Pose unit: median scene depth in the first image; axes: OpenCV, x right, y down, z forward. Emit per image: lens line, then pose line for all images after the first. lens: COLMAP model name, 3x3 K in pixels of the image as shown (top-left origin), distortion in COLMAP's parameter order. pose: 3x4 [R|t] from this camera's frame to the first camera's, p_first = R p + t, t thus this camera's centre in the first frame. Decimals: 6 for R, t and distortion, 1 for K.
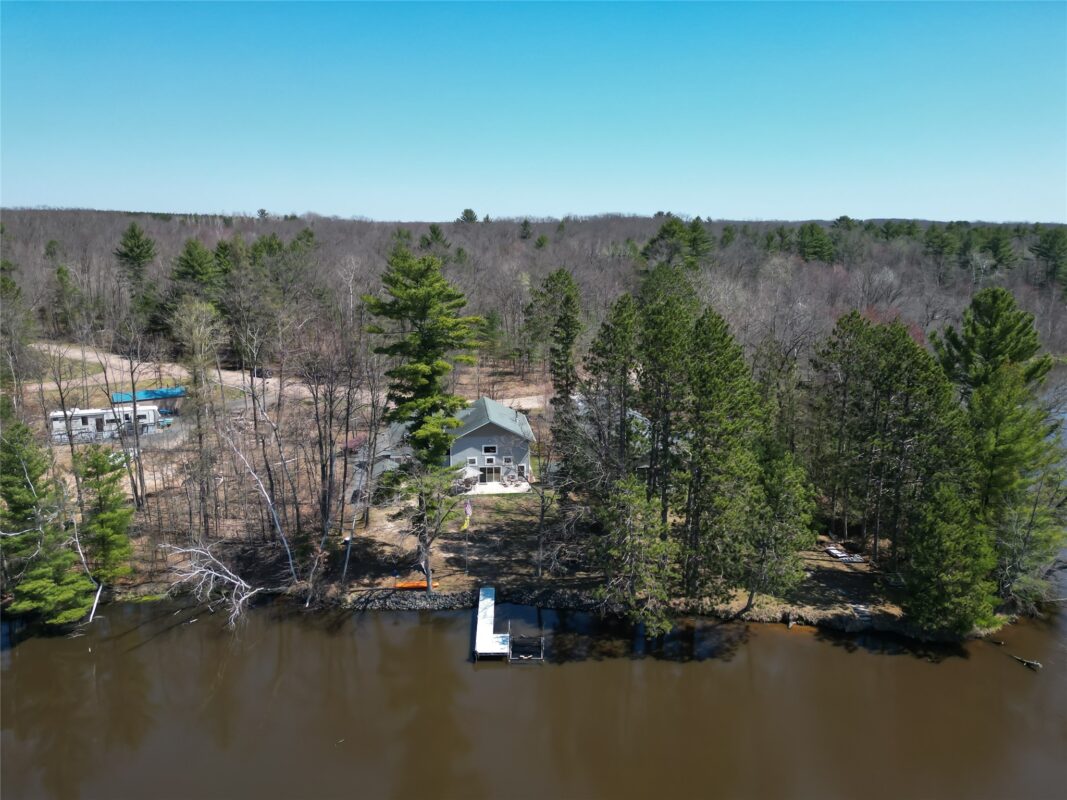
lens RADIAL K [[758.3, 0, 526.4], [0, 758.3, 398.6], [0, 0, 1]] dist [0.066881, -0.059431]
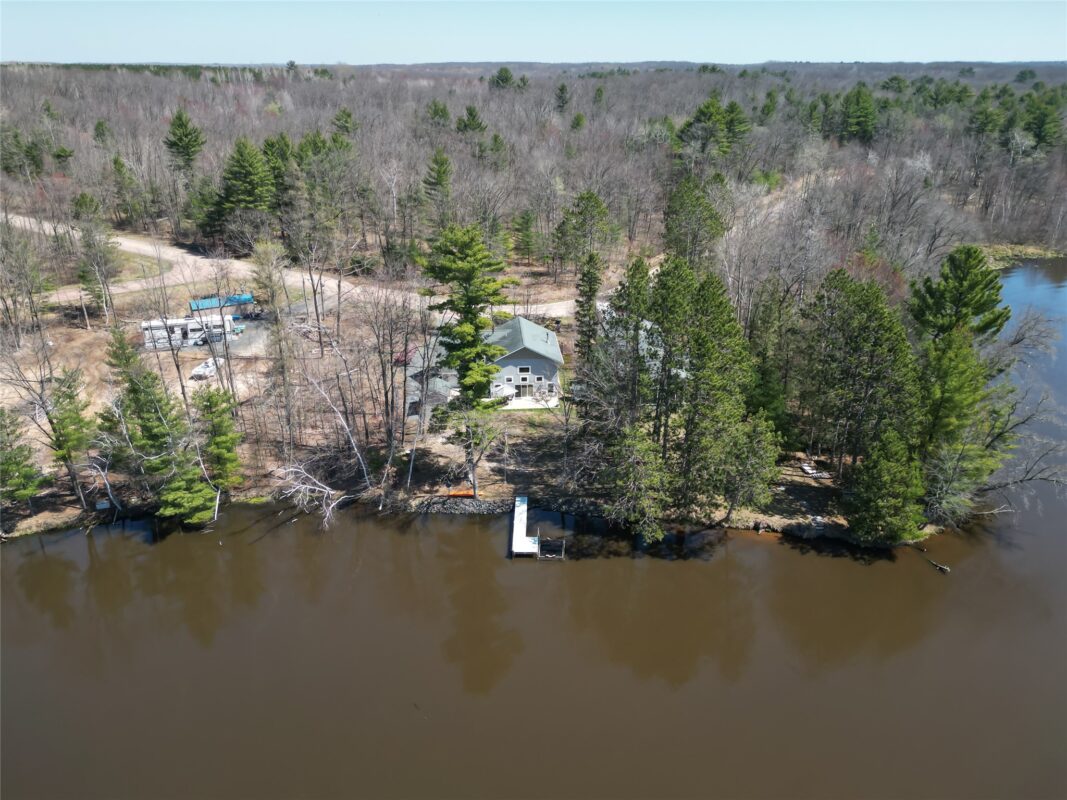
lens RADIAL K [[743.5, 0, 539.8], [0, 743.5, 410.9], [0, 0, 1]] dist [0.074285, -0.063483]
pose [[0.999515, 0.011704, -0.028847, 0.012526], [-0.005513, 0.978535, 0.206006, -0.146427], [0.030638, -0.205747, 0.978125, -0.175034]]
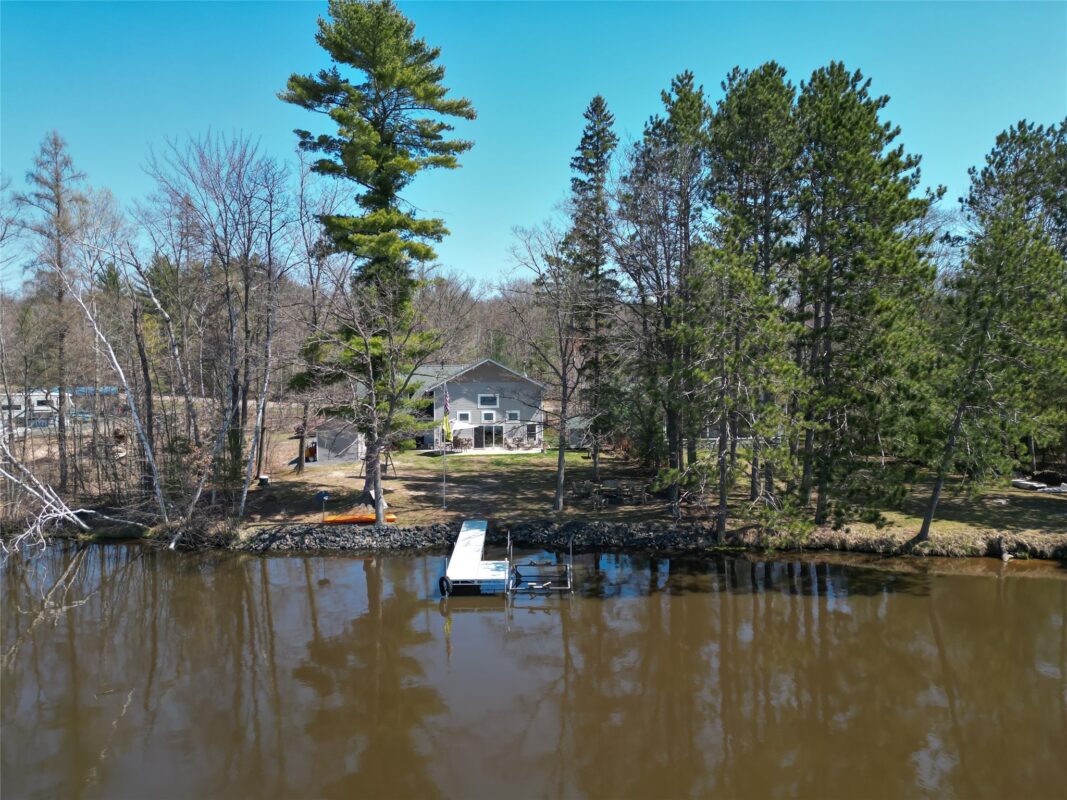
lens RADIAL K [[753.3, 0, 533.5], [0, 753.3, 400.0], [0, 0, 1]] dist [0.099488, -0.114670]
pose [[0.999962, -0.005588, -0.006712, -0.000050], [0.004390, 0.985973, -0.166846, 0.258401], [0.007550, 0.166810, 0.985960, 0.394236]]
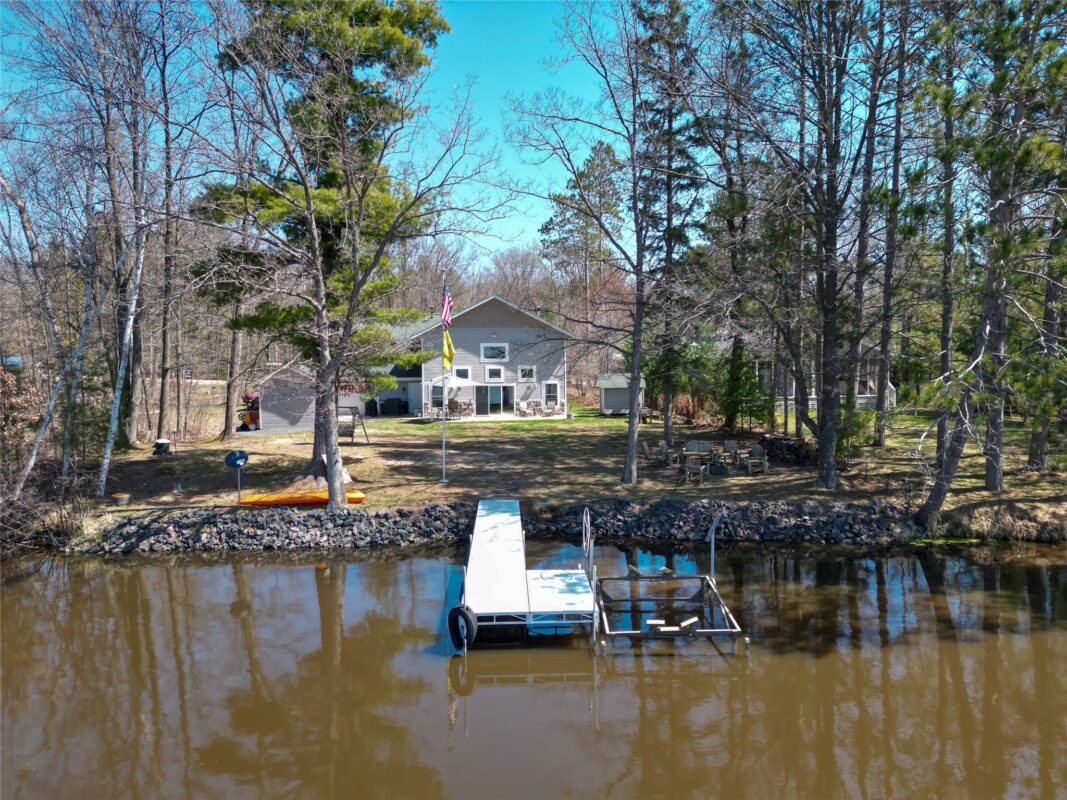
lens RADIAL K [[743.5, 0, 539.8], [0, 743.5, 410.9], [0, 0, 1]] dist [0.074285, -0.063483]
pose [[0.999612, -0.010667, 0.025746, -0.040838], [0.014535, 0.987791, -0.155106, 0.265937], [-0.023777, 0.155420, 0.987562, 0.654107]]
